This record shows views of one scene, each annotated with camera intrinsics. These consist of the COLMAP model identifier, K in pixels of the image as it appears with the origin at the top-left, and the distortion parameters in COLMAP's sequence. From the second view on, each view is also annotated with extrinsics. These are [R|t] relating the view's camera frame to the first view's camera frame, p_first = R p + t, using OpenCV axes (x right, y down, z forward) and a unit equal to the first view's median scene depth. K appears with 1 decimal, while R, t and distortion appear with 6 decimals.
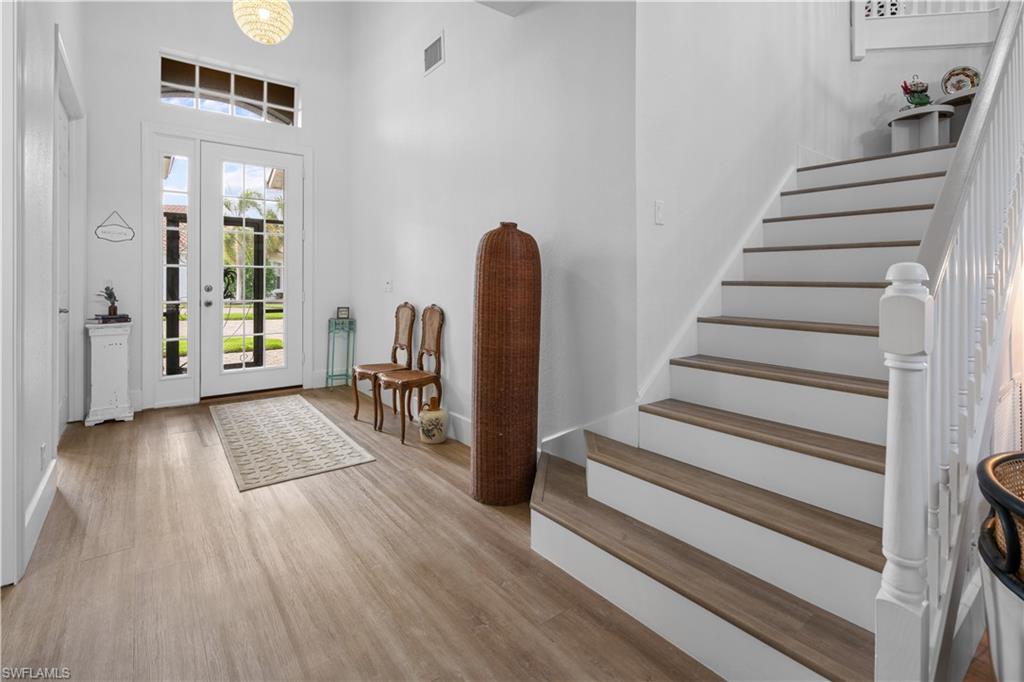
lens RADIAL K [[487.6, 0, 514.8], [0, 487.6, 273.7], [0, 0, 1]] dist [-0.007569, 0.001127]
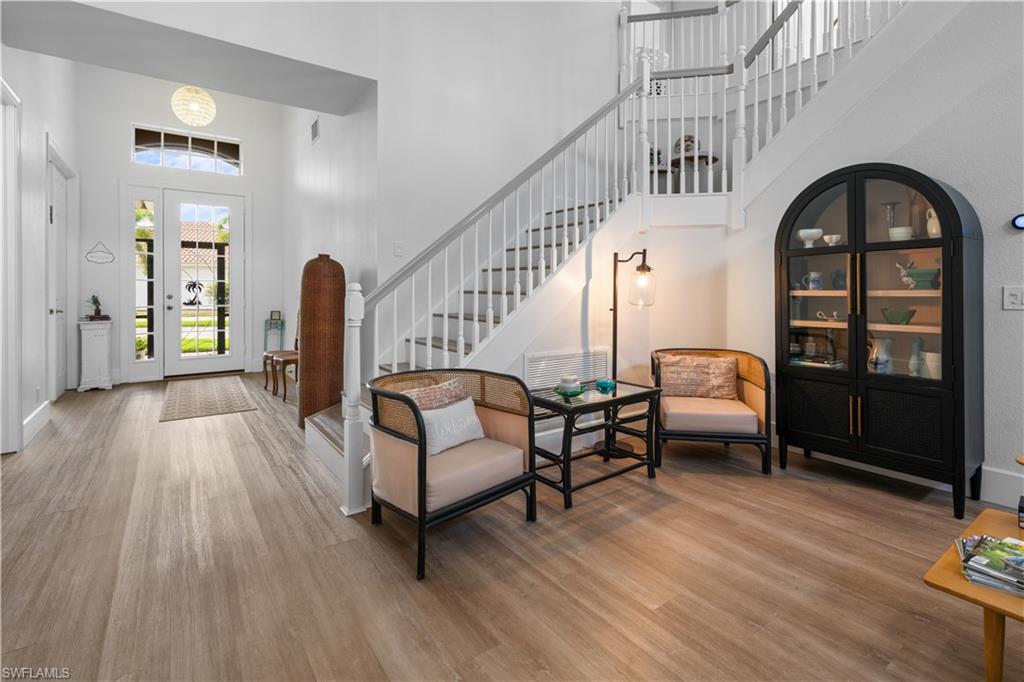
lens RADIAL K [[481.3, 0, 510.2], [0, 481.3, 286.4], [0, 0, 1]] dist [-0.001594, -0.000069]
pose [[0.999276, -0.001694, -0.037998, 0.432753], [0.001921, 0.999981, 0.005938, -0.005704], [0.037987, -0.006007, 0.999260, -0.360343]]
